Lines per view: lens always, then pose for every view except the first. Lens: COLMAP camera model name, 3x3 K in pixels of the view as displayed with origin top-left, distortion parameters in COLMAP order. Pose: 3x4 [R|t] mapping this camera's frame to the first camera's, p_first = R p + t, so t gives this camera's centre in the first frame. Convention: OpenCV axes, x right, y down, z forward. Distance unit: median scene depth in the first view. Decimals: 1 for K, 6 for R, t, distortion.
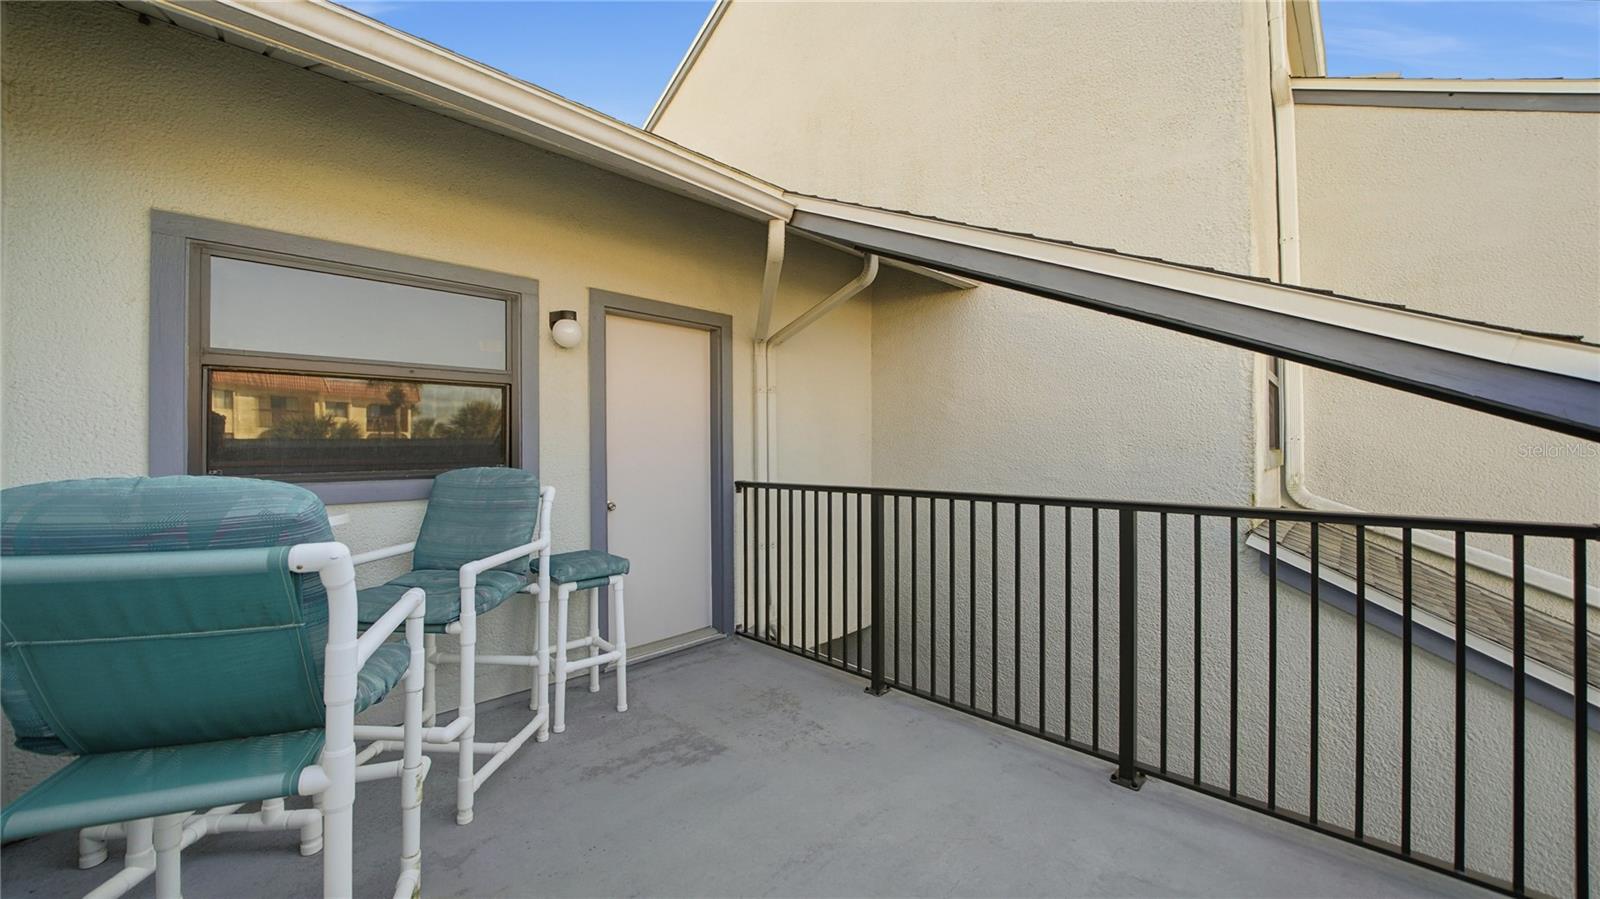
lens RADIAL K [[563.3, 0, 804.2], [0, 563.3, 443.9], [0, 0, 1]] dist [-0.026150, 0.002220]
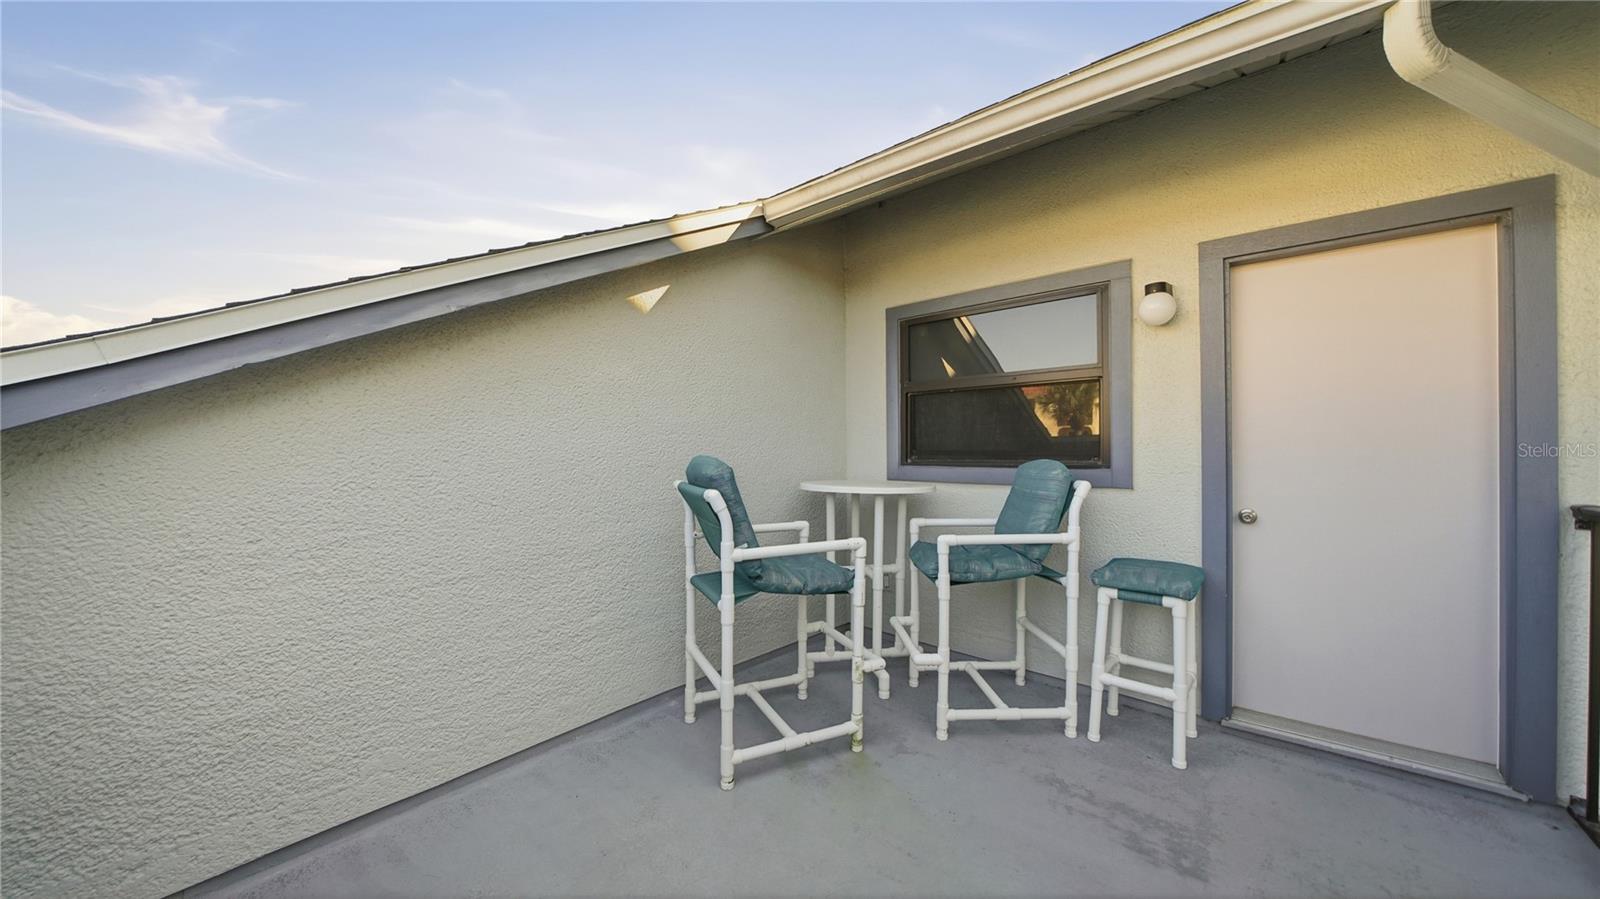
lens RADIAL K [[563.3, 0, 803.5], [0, 563.3, 448.3], [0, 0, 1]] dist [-0.026150, 0.002220]
pose [[0.062148, 0.010123, -0.998016, 0.443423], [0.014437, 0.999835, 0.011040, 0.001311], [0.997963, -0.015095, 0.061992, 0.428107]]
